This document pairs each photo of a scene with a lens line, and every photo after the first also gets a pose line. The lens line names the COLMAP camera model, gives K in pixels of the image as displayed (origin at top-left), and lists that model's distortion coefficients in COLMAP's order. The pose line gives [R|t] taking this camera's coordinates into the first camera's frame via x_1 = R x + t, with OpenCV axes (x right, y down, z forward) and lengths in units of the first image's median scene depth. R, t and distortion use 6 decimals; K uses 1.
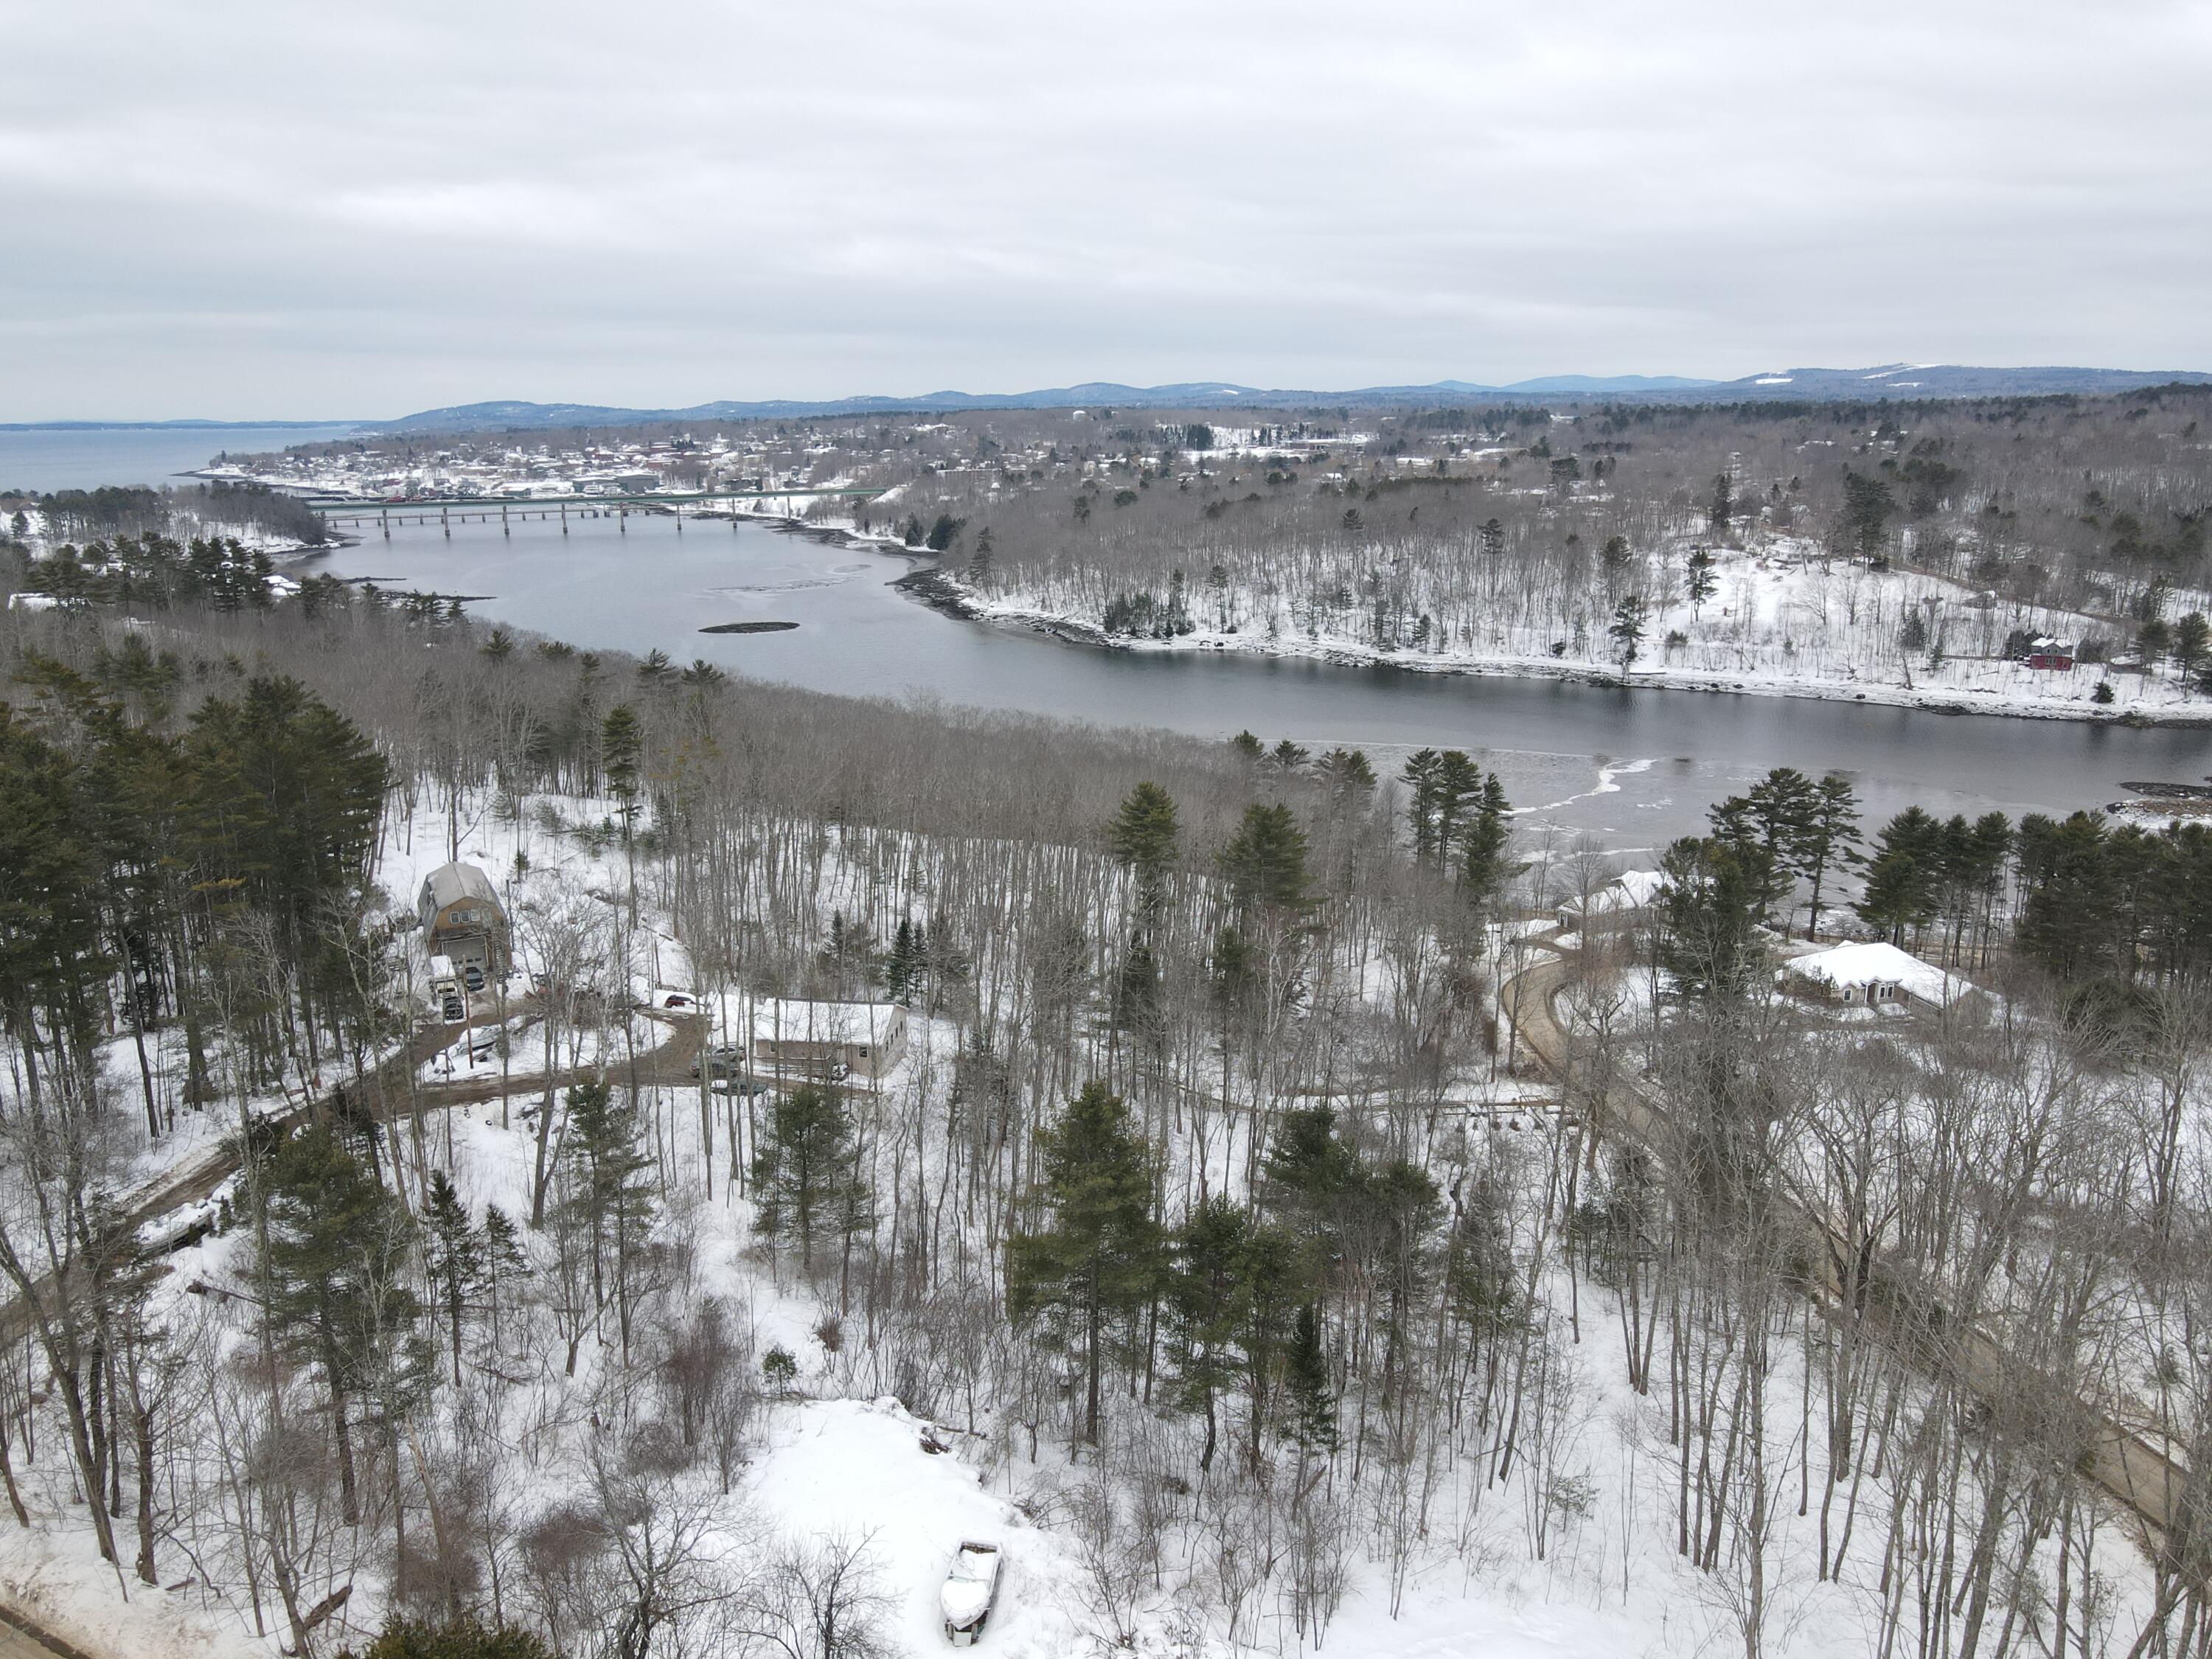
lens RADIAL K [[1630.1, 0, 1093.0], [0, 1630.1, 825.1], [0, 0, 1]] dist [-0.010310, 0.044645]
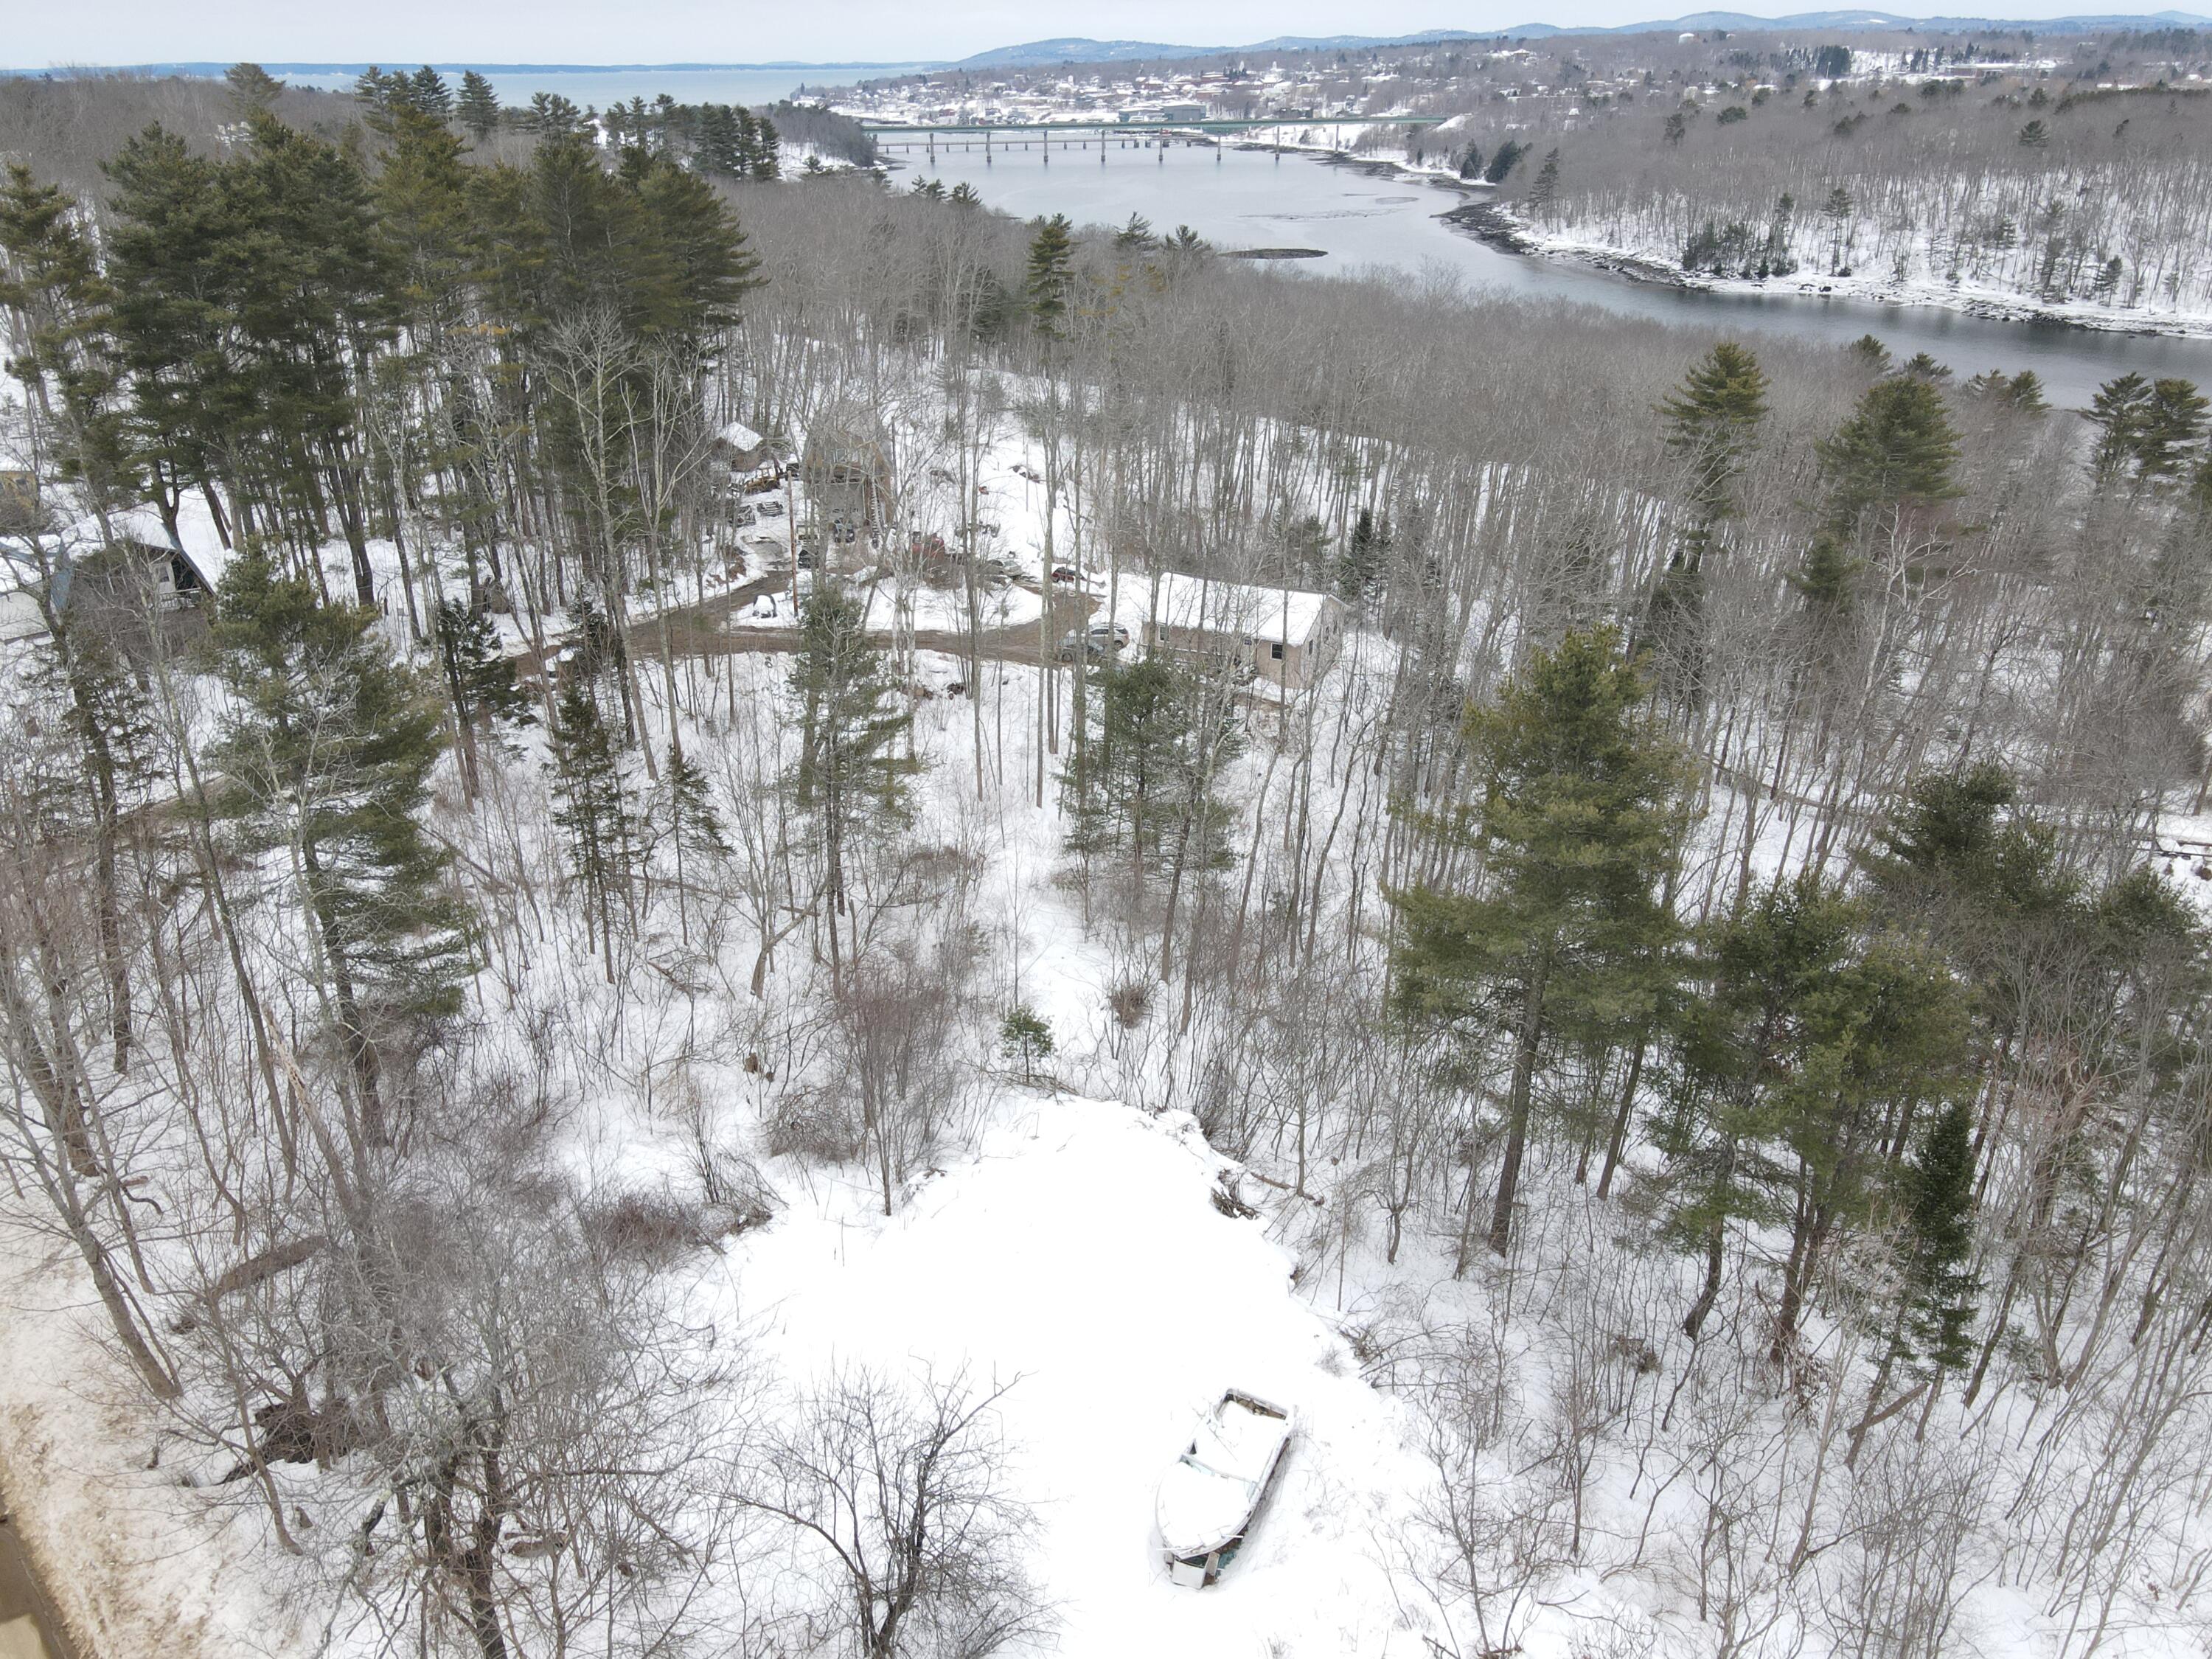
lens RADIAL K [[1627.3, 0, 1083.4], [0, 1627.3, 836.8], [0, 0, 1]] dist [0.008496, -0.002135]
pose [[0.946290, 0.138294, -0.292249, 0.001525], [-0.077940, 0.974821, 0.208925, 0.018825], [0.313784, -0.174926, 0.933242, 0.066773]]
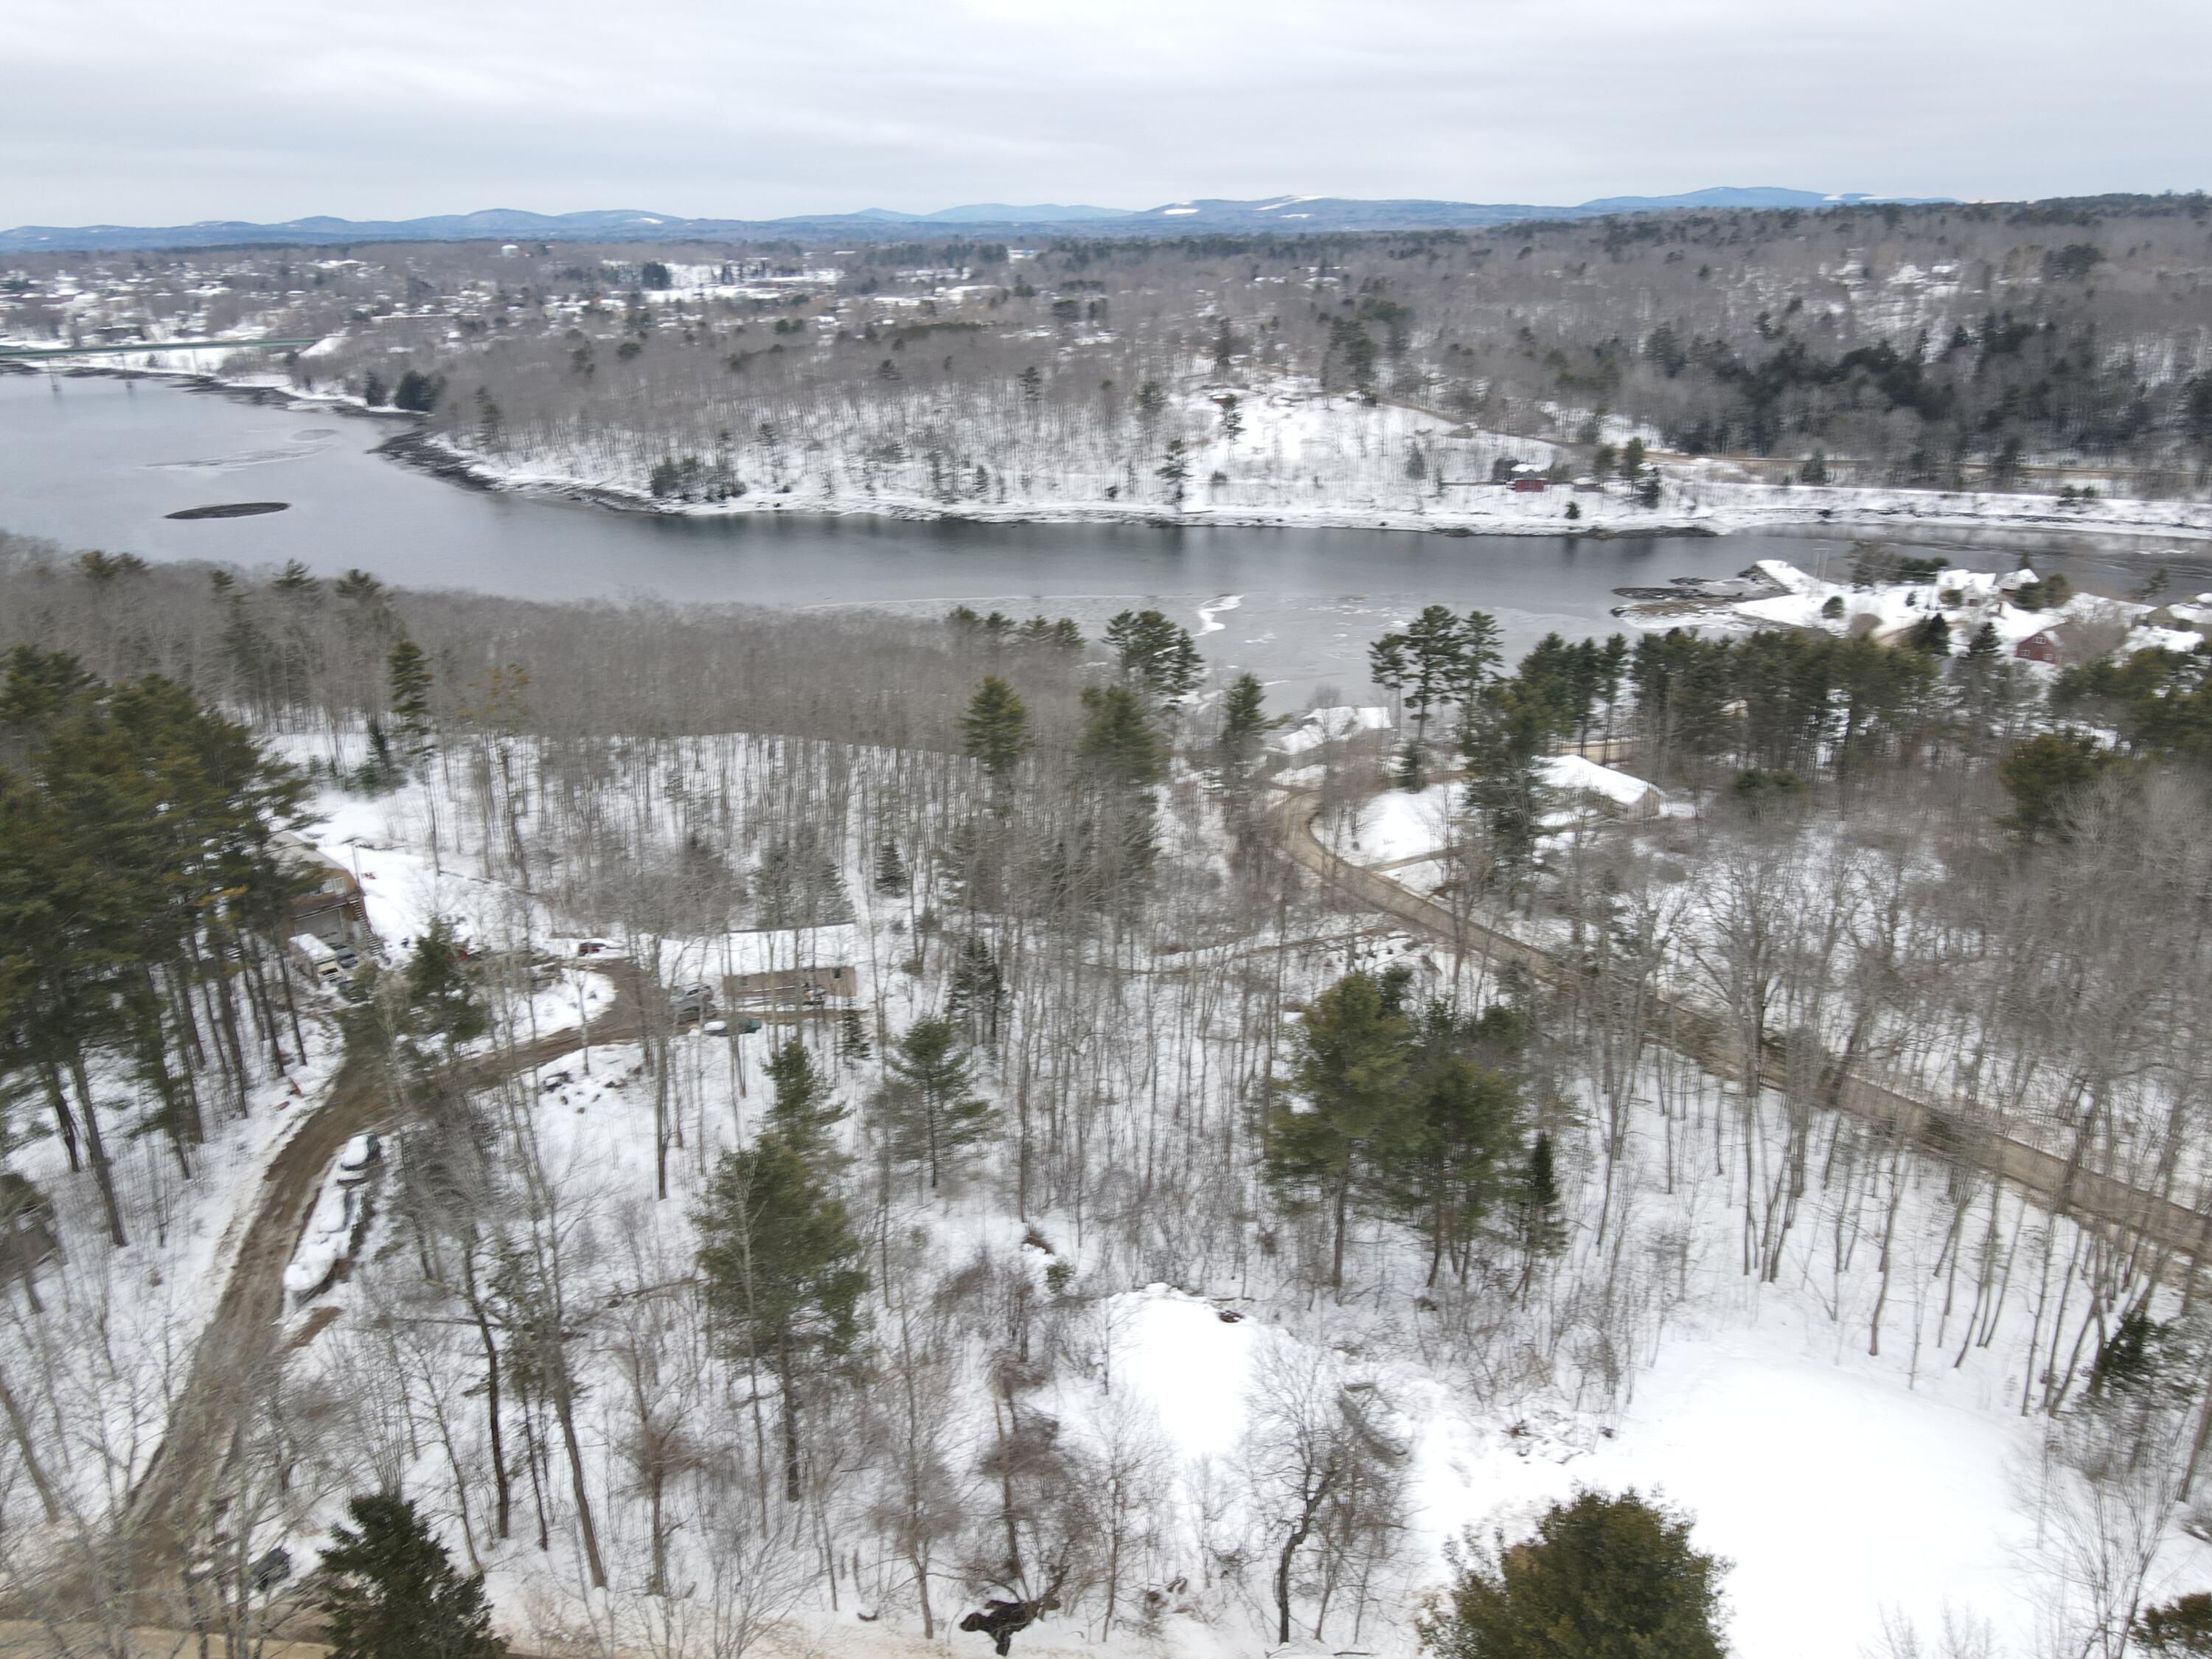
lens RADIAL K [[1624.3, 0, 1094.7], [0, 1624.3, 820.8], [0, 0, 1]] dist [-0.001269, 0.049893]
pose [[0.943549, -0.113900, 0.311034, -0.076421], [0.084034, 0.990611, 0.107834, -0.013125], [-0.320396, -0.075609, 0.944262, -0.000226]]
